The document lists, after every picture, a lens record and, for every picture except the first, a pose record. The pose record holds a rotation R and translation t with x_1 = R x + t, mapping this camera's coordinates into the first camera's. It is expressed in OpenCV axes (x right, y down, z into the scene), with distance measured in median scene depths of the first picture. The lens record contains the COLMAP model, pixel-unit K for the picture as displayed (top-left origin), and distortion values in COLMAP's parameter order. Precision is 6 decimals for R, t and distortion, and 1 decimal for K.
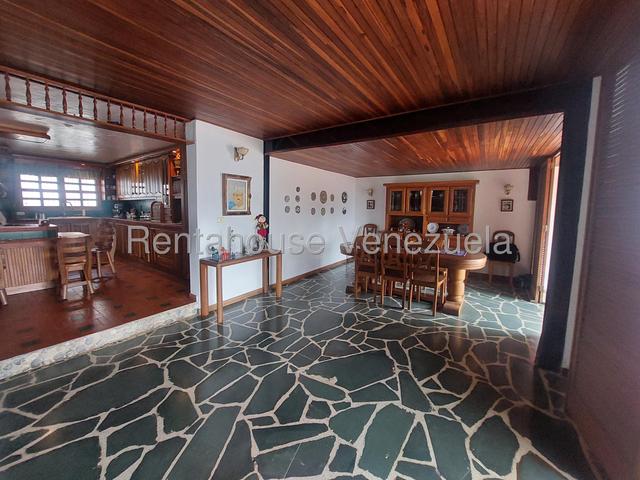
lens RADIAL K [[257.0, 0, 311.2], [0, 257.0, 228.5], [0, 0, 1]] dist [-0.019022, 0.000547]
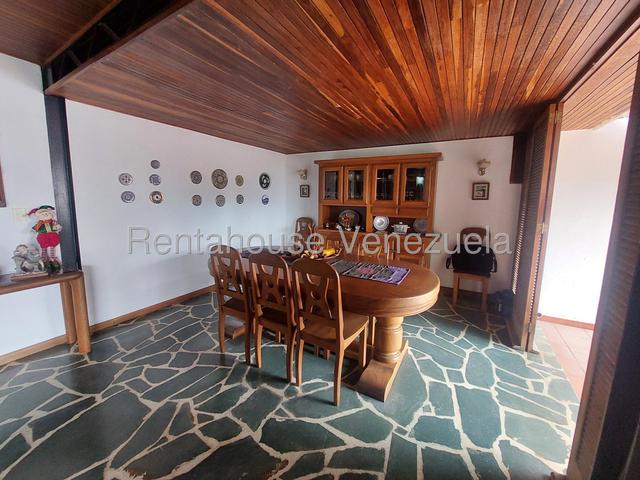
lens RADIAL K [[257.0, 0, 314.1], [0, 257.0, 230.2], [0, 0, 1]] dist [-0.019022, 0.000547]
pose [[0.997182, -0.009811, 0.074380, 0.294469], [0.006395, 0.998920, 0.046023, -0.021353], [-0.074751, -0.045418, 0.996167, 0.374812]]
